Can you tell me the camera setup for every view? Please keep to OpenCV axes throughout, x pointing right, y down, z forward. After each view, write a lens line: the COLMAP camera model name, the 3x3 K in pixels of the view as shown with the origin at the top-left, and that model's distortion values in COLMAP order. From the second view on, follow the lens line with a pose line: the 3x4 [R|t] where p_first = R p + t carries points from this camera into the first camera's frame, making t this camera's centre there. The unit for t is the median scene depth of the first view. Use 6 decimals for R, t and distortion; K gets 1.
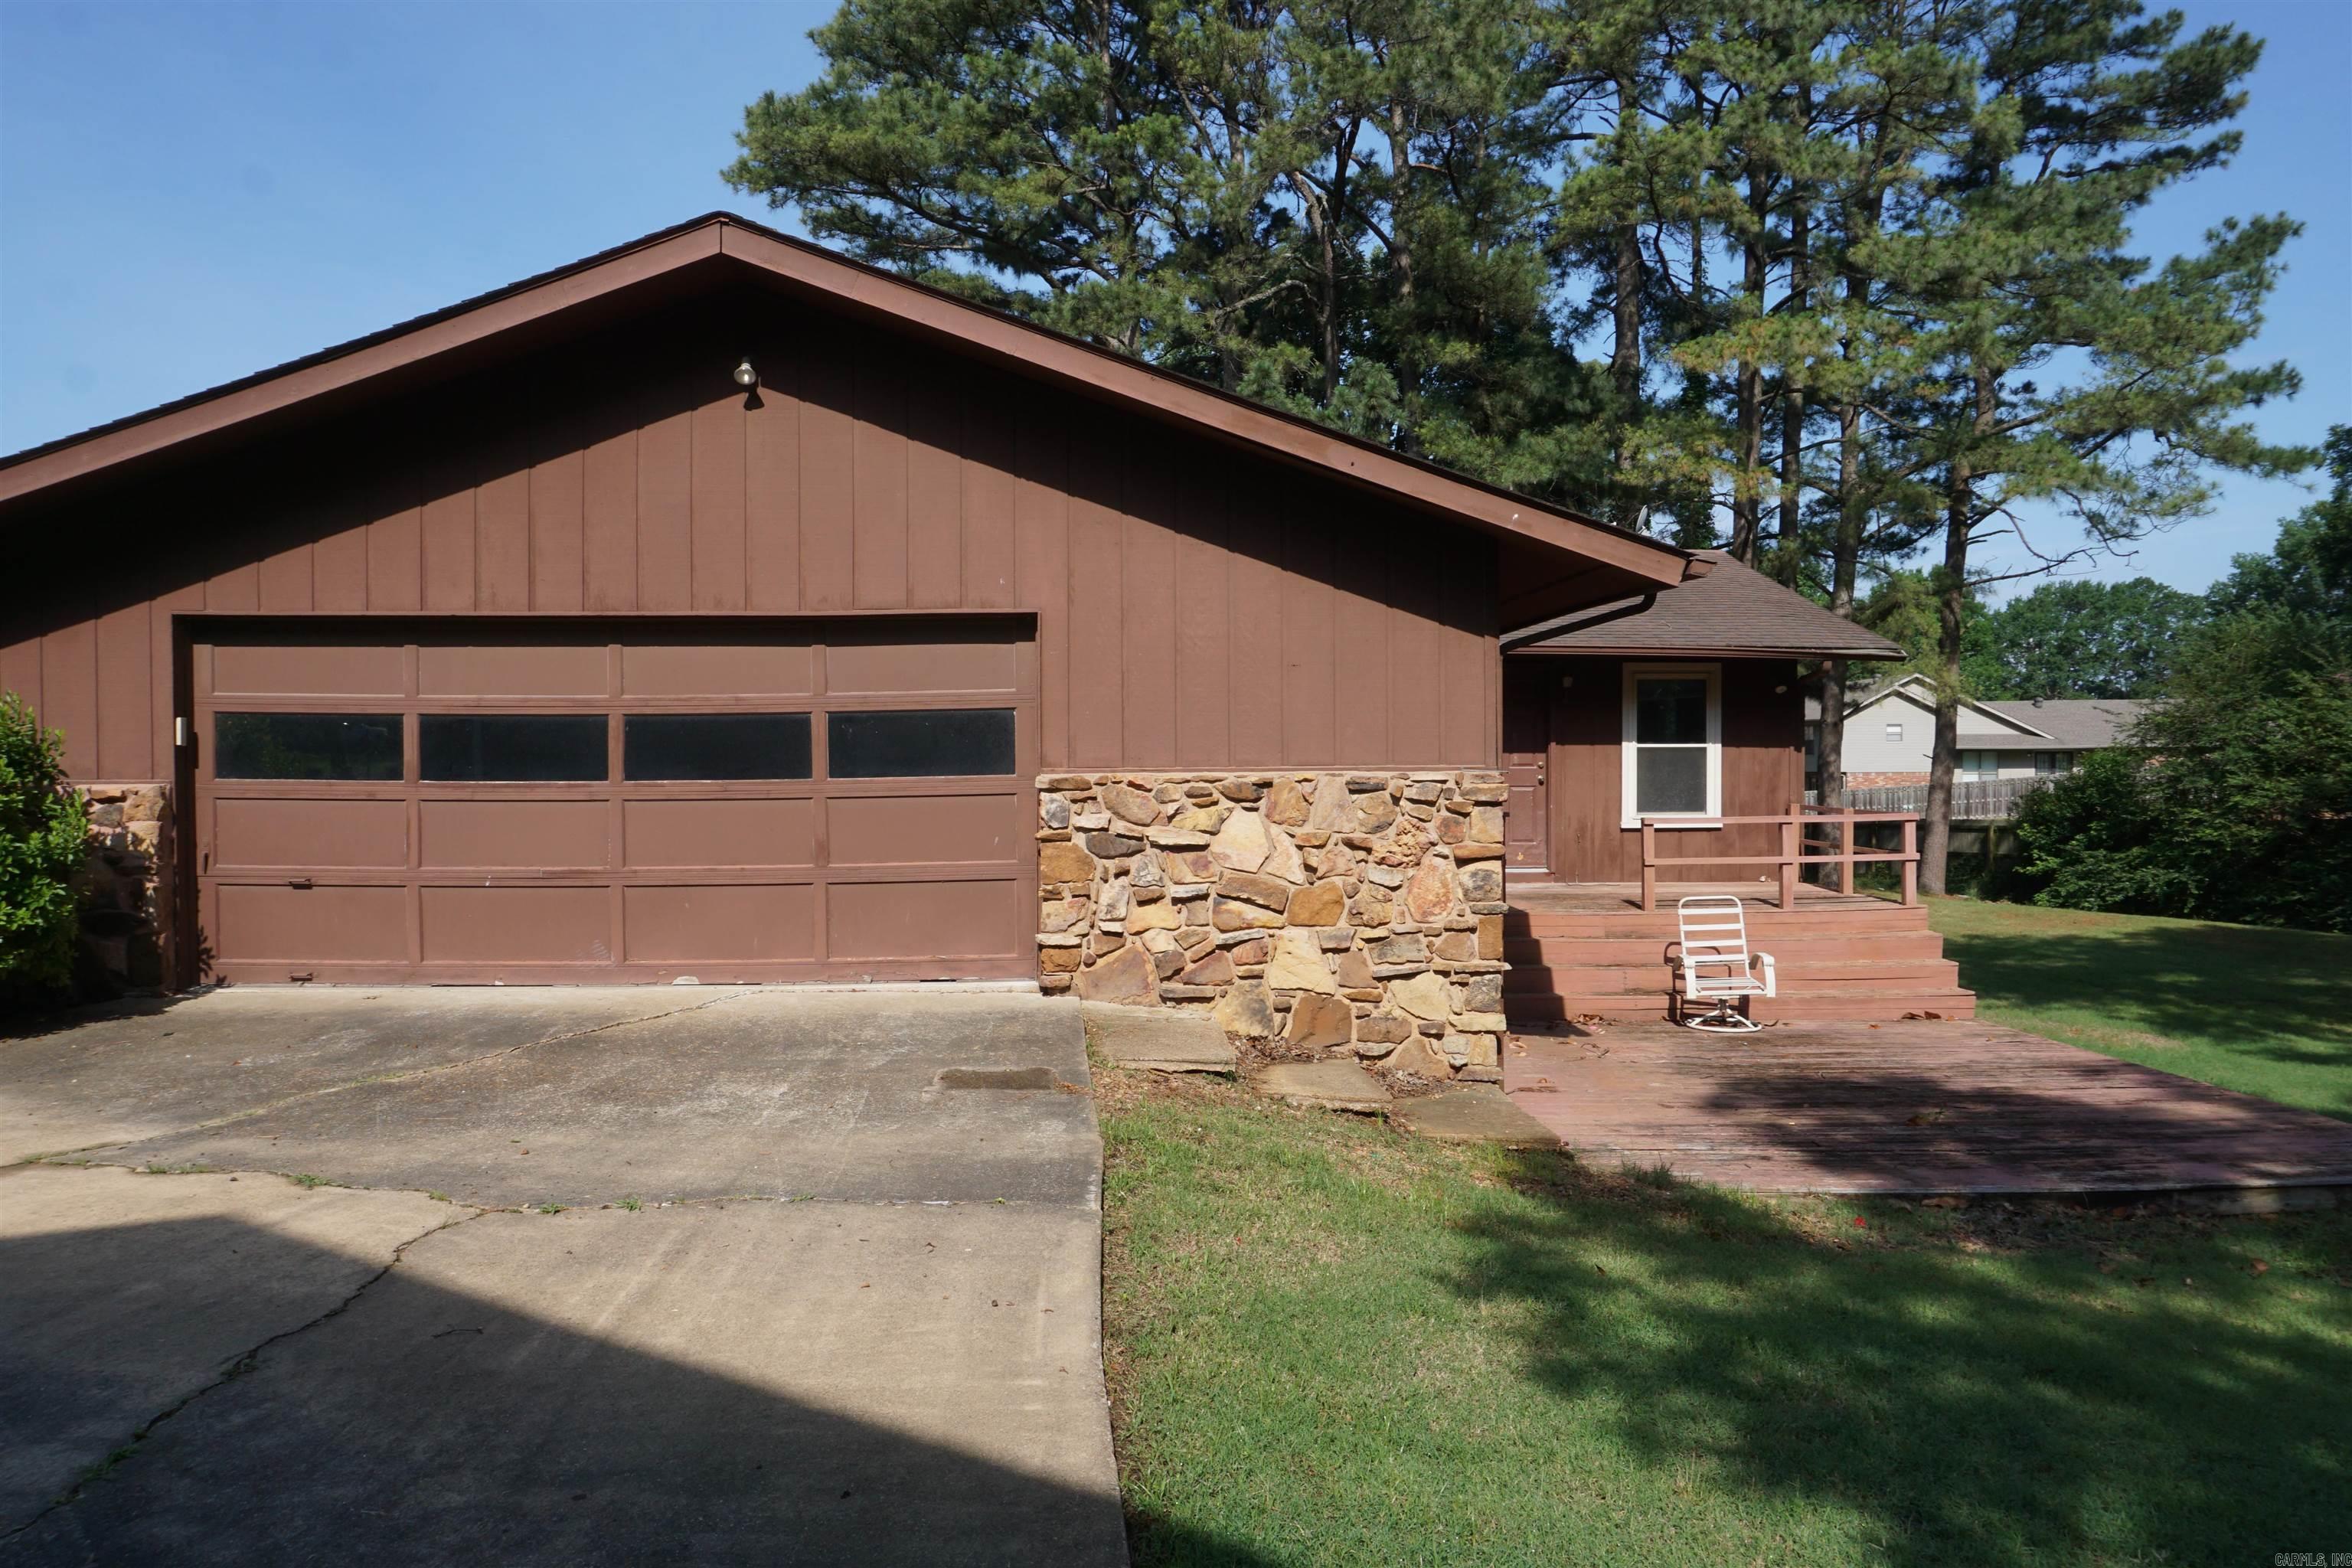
lens RADIAL K [[1610.9, 0, 1173.3], [0, 1610.9, 775.8], [0, 0, 1]] dist [-0.037452, 0.044327]
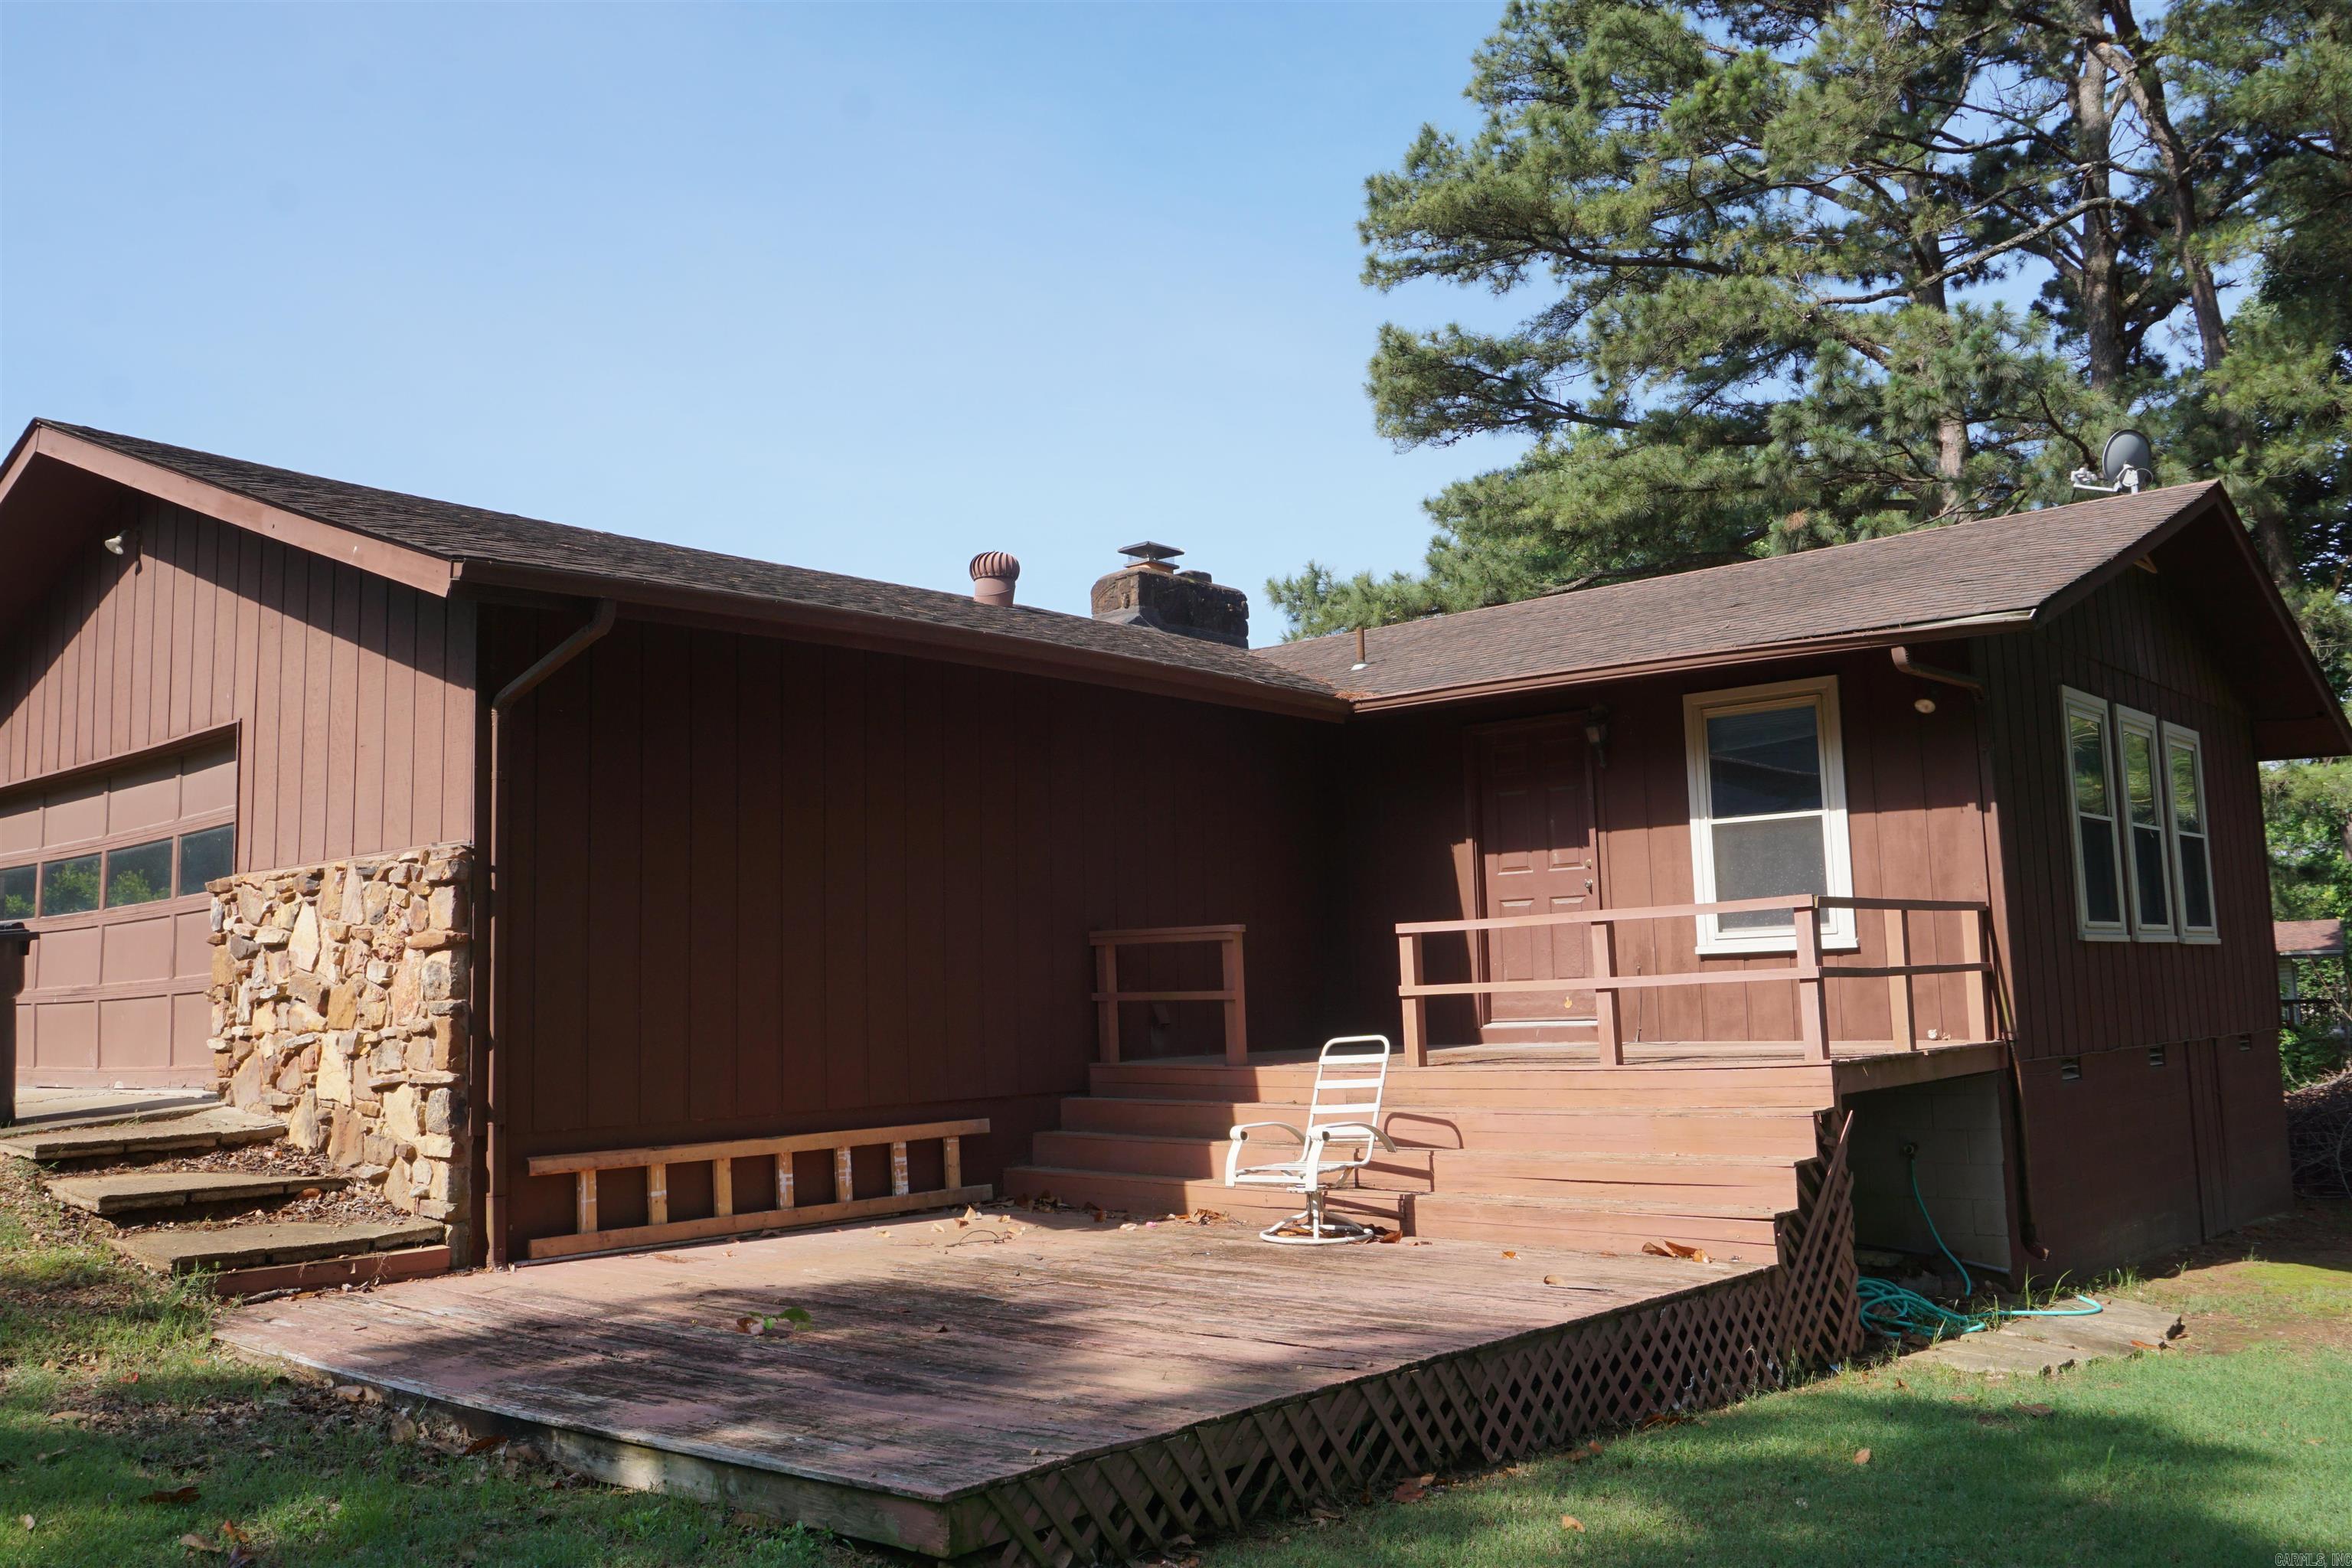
lens RADIAL K [[1941.7, 0, 1176.0], [0, 1941.7, 784.0], [0, 0, 1]] dist [-0.003390, -0.003217]
pose [[0.710813, -0.093535, -0.697134, 0.503112], [0.016727, 0.993086, -0.116187, 0.038290], [0.703182, 0.070926, 0.707464, 0.231534]]
